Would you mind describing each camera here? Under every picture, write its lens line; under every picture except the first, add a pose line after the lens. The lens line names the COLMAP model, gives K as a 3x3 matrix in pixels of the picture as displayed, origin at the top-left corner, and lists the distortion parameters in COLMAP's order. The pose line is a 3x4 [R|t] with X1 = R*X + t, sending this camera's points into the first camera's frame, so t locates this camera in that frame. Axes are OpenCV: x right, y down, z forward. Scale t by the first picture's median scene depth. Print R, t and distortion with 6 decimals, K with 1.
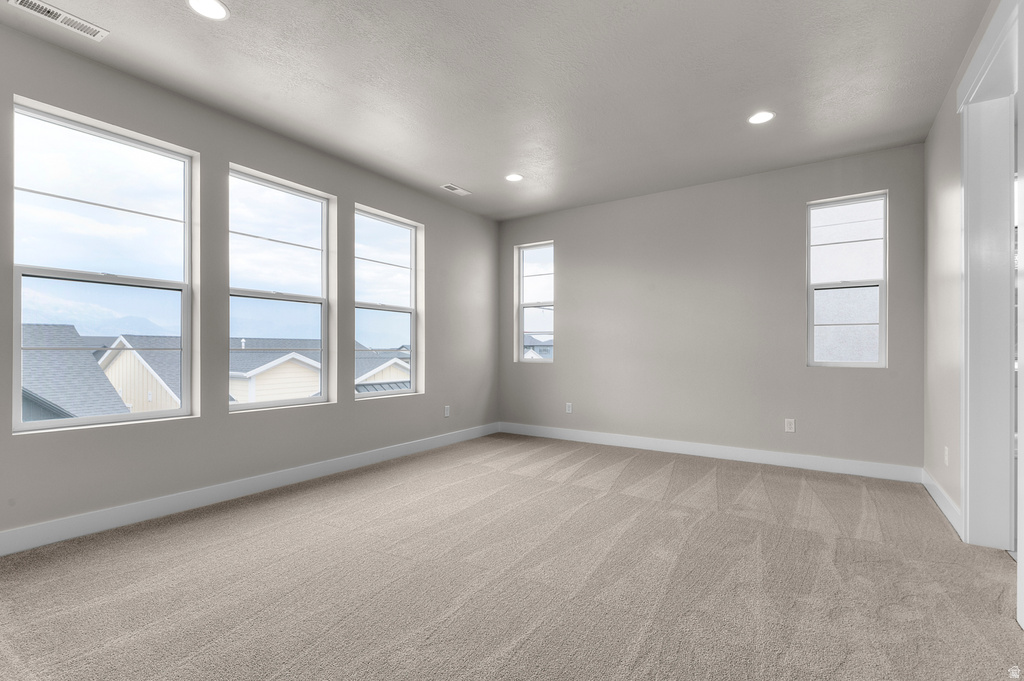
lens RADIAL K [[477.9, 0, 515.9], [0, 477.9, 349.1], [0, 0, 1]] dist [0.005702, -0.000092]
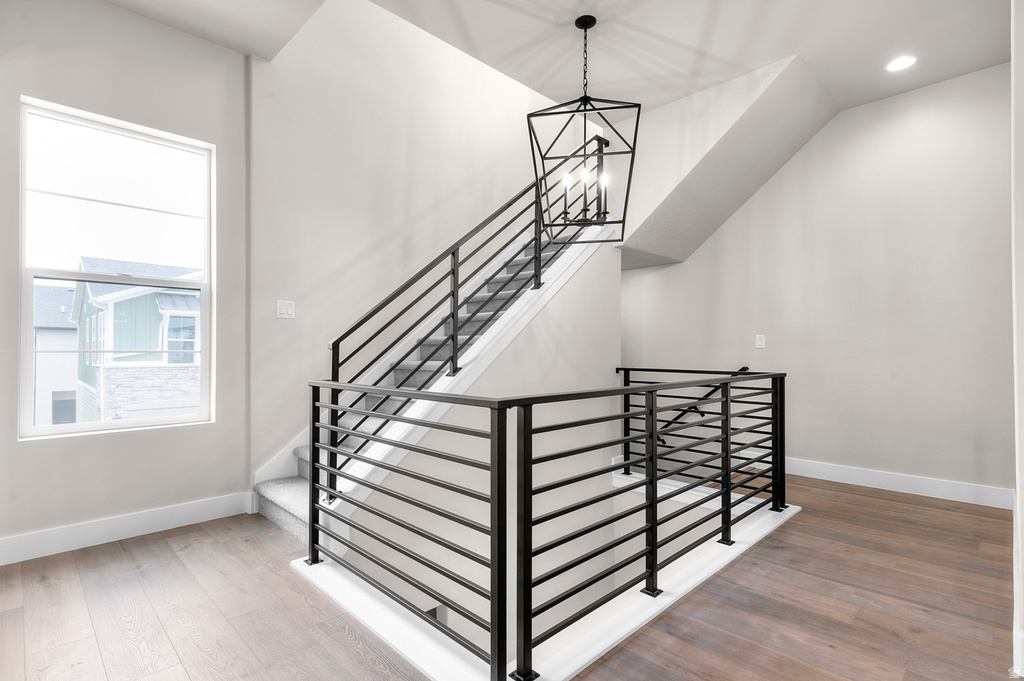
lens RADIAL K [[496.3, 0, 506.7], [0, 496.3, 339.6], [0, 0, 1]] dist [-0.000153, 0.000292]
pose [[0.977447, -0.010994, -0.210894, 0.128887], [0.007000, 0.999782, -0.019673, 0.001423], [0.211065, 0.017753, 0.977311, 0.198924]]
